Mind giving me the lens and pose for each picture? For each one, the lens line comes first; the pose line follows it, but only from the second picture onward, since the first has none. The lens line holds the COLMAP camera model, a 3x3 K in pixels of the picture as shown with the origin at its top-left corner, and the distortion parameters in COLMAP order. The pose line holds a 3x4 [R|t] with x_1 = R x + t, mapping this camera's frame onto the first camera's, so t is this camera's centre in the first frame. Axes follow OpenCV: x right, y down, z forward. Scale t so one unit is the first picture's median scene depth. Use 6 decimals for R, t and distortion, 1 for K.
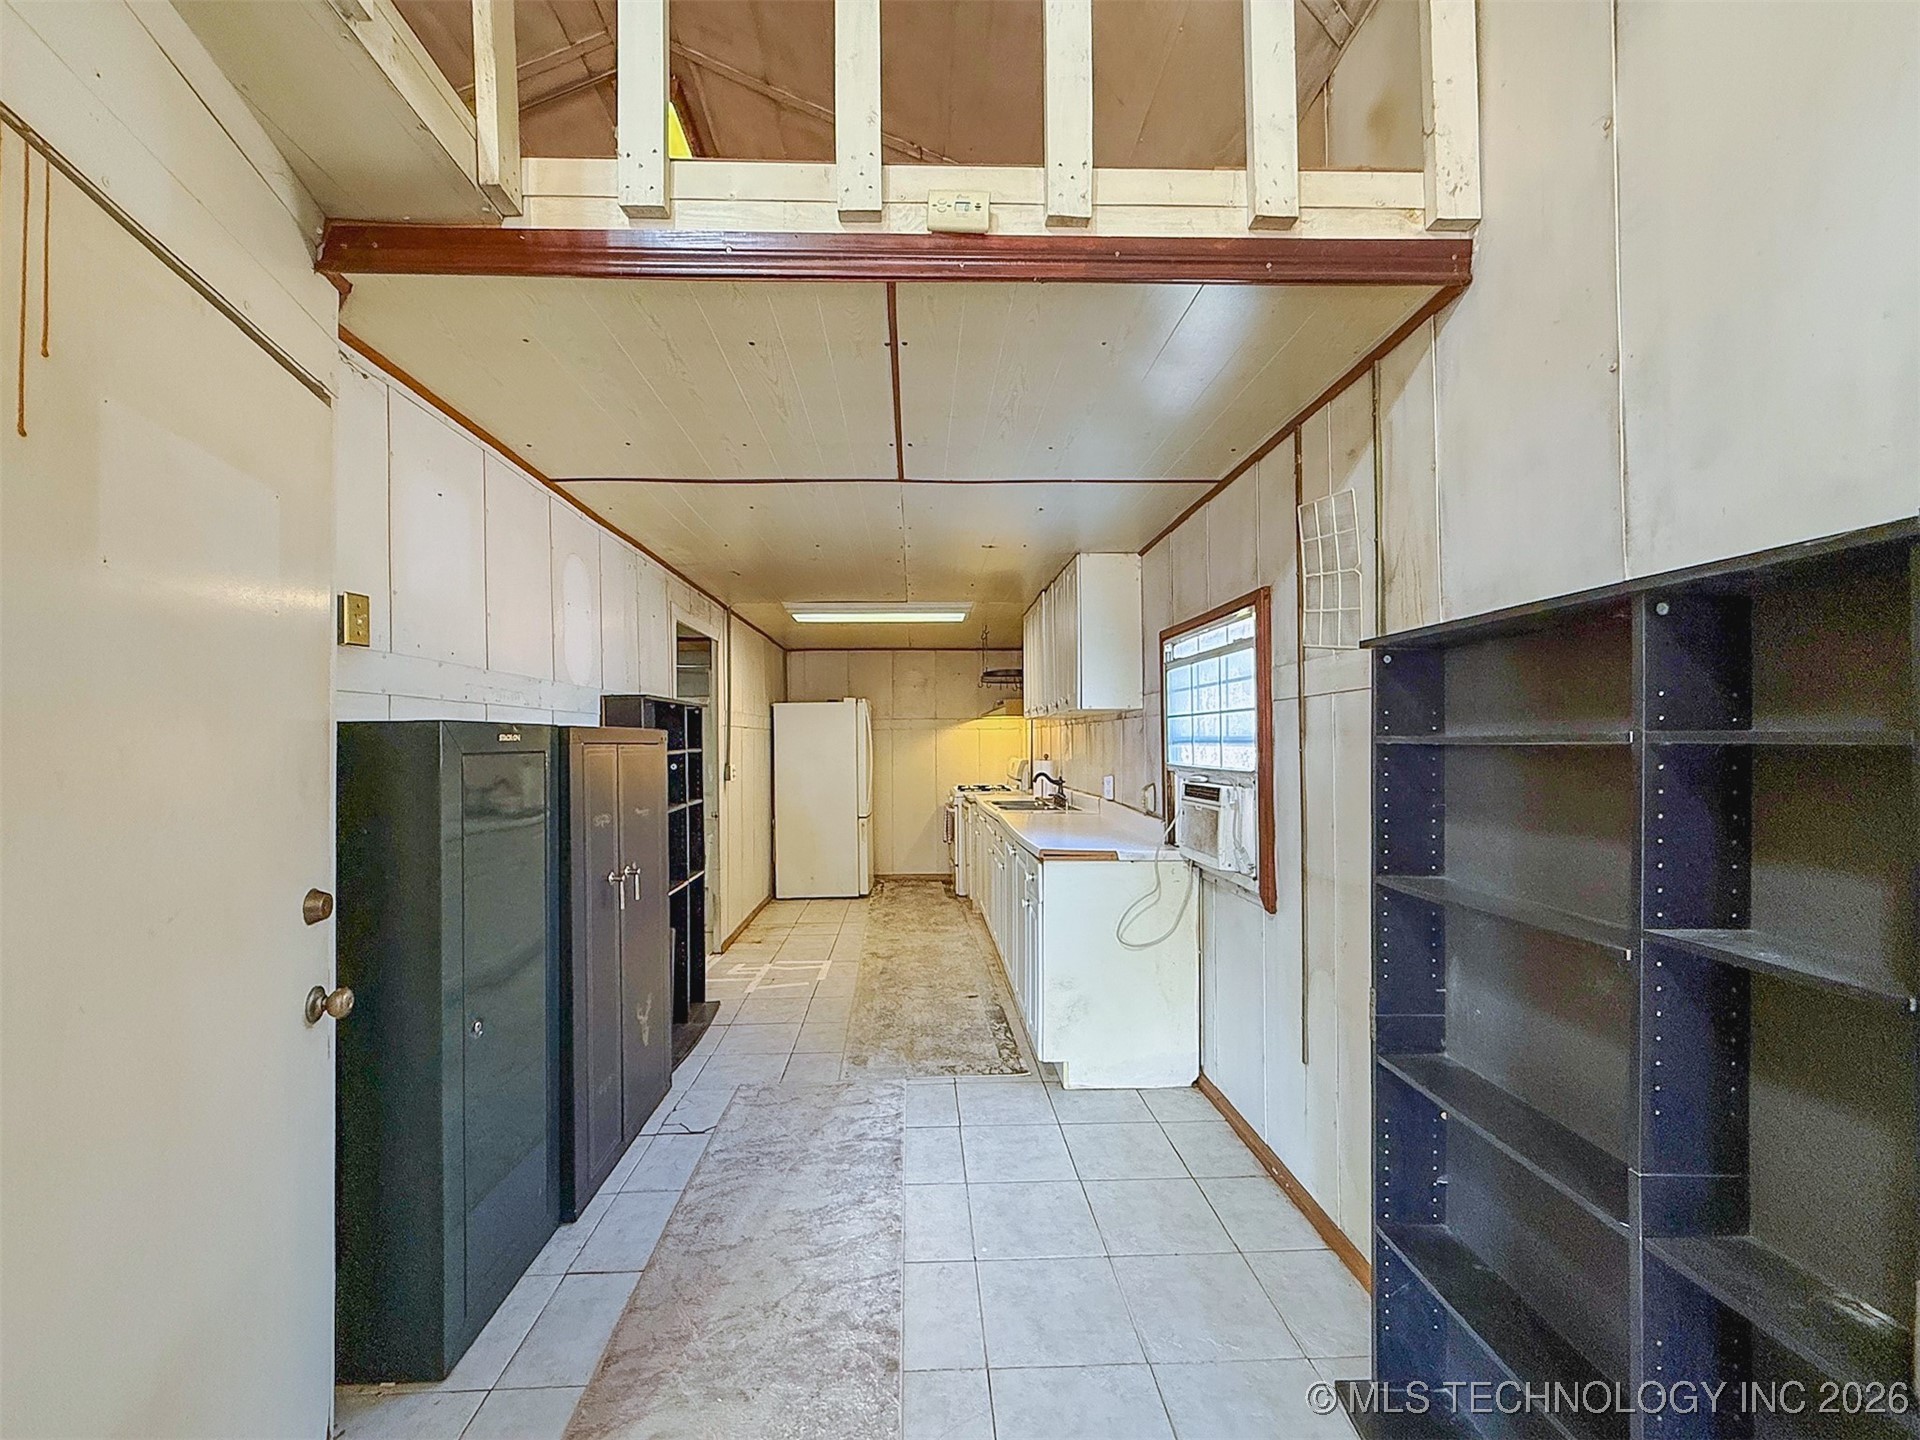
lens RADIAL K [[778.6, 0, 958.7], [0, 778.6, 722.3], [0, 0, 1]] dist [0.000893, 0.000226]
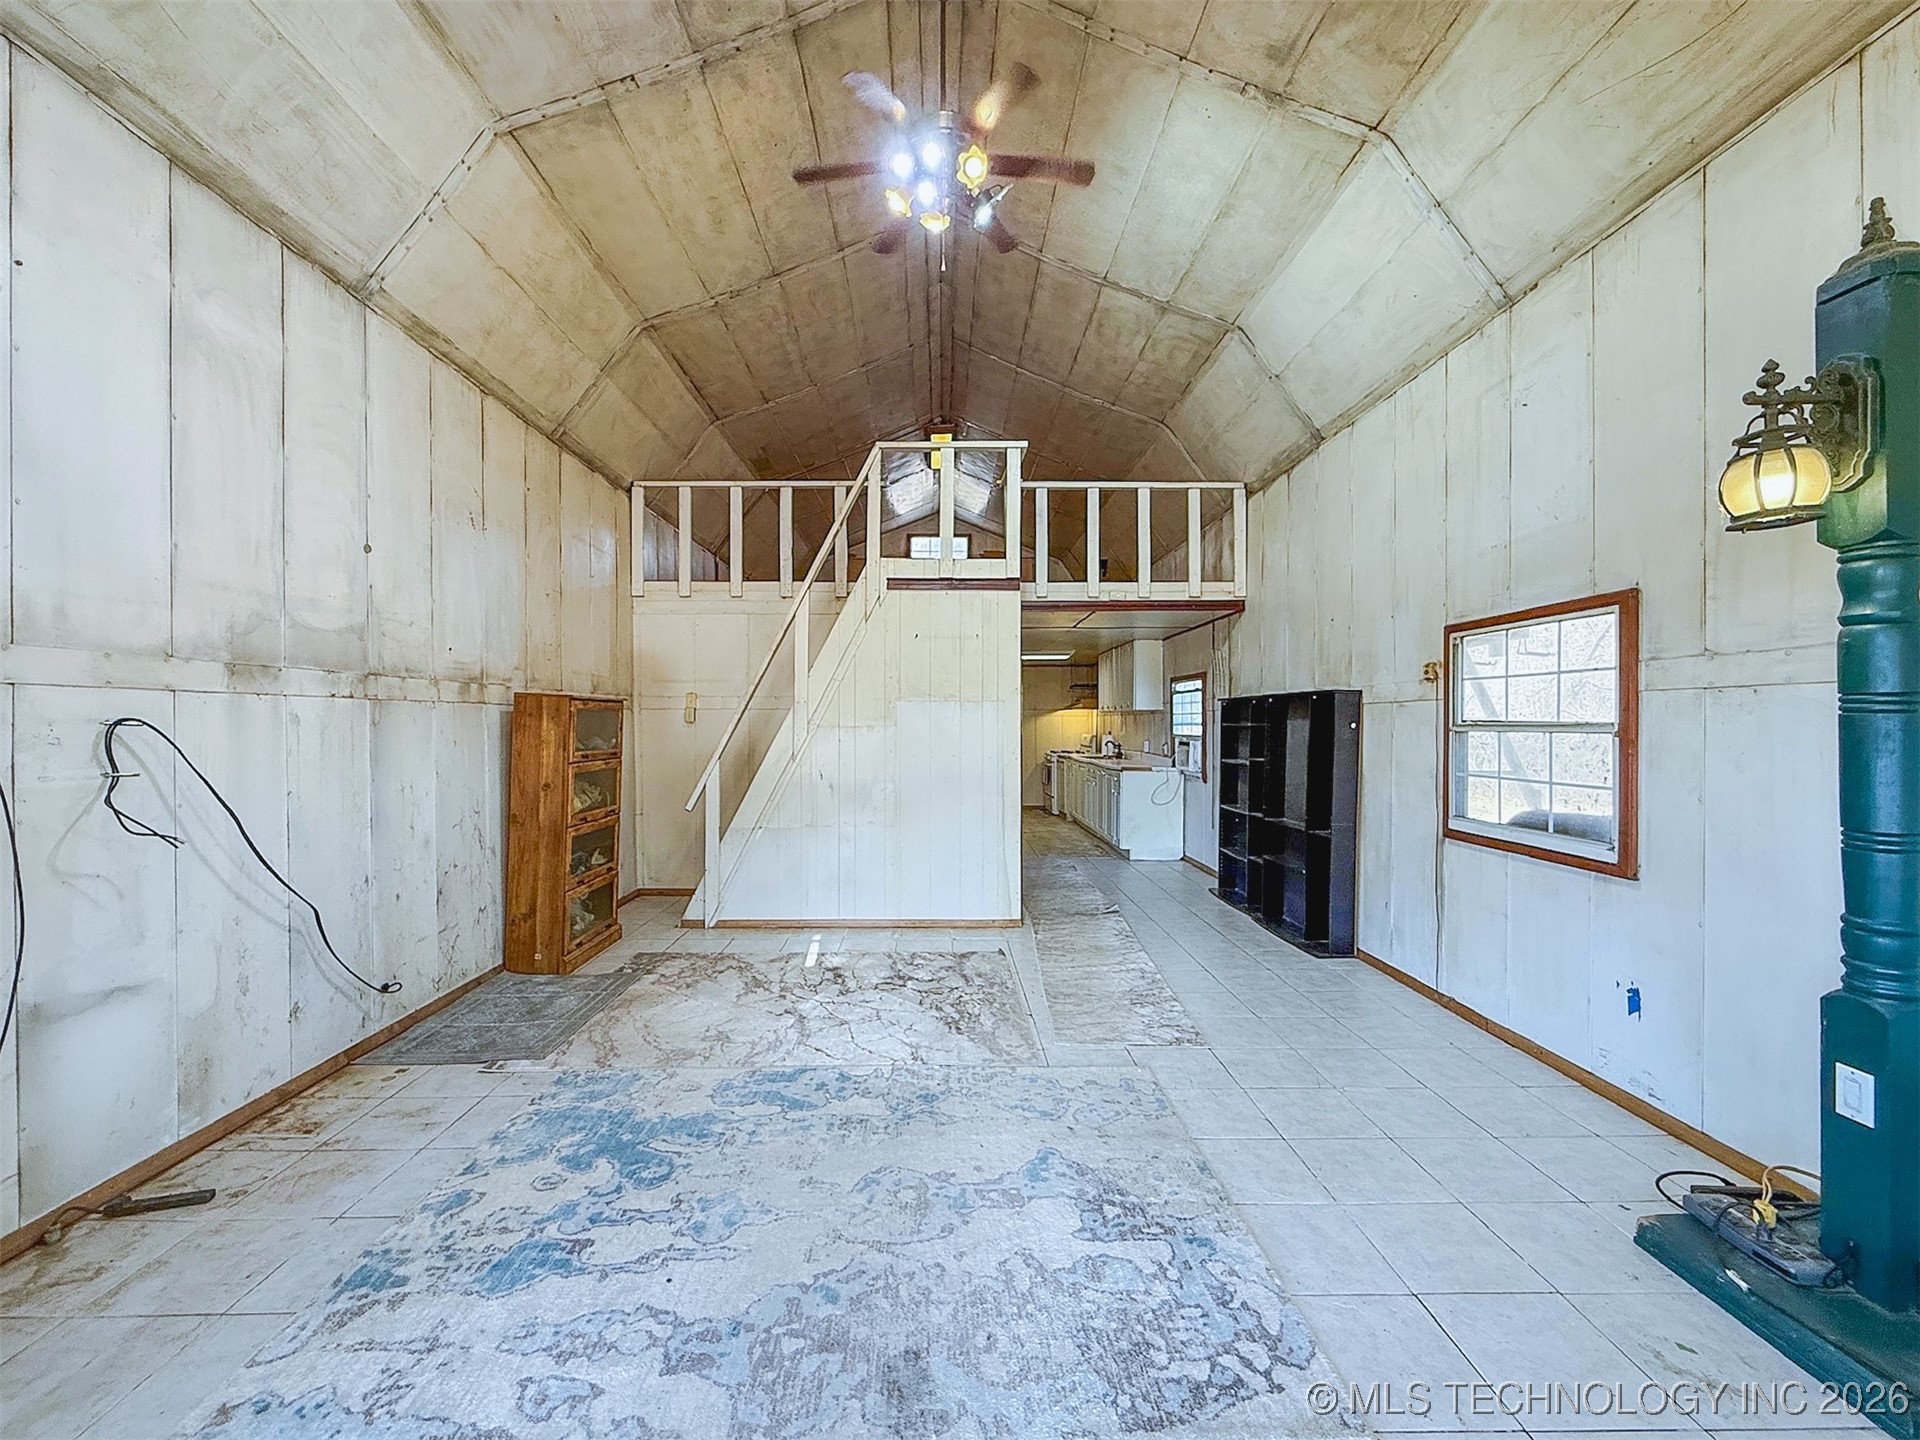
lens RADIAL K [[778.6, 0, 947.4], [0, 778.6, 725.3], [0, 0, 1]] dist [0.000893, 0.000226]
pose [[0.998963, 0.003470, -0.045399, -0.339062], [-0.002188, 0.999598, 0.028269, -0.041699], [0.045479, -0.028140, 0.998569, -1.523435]]
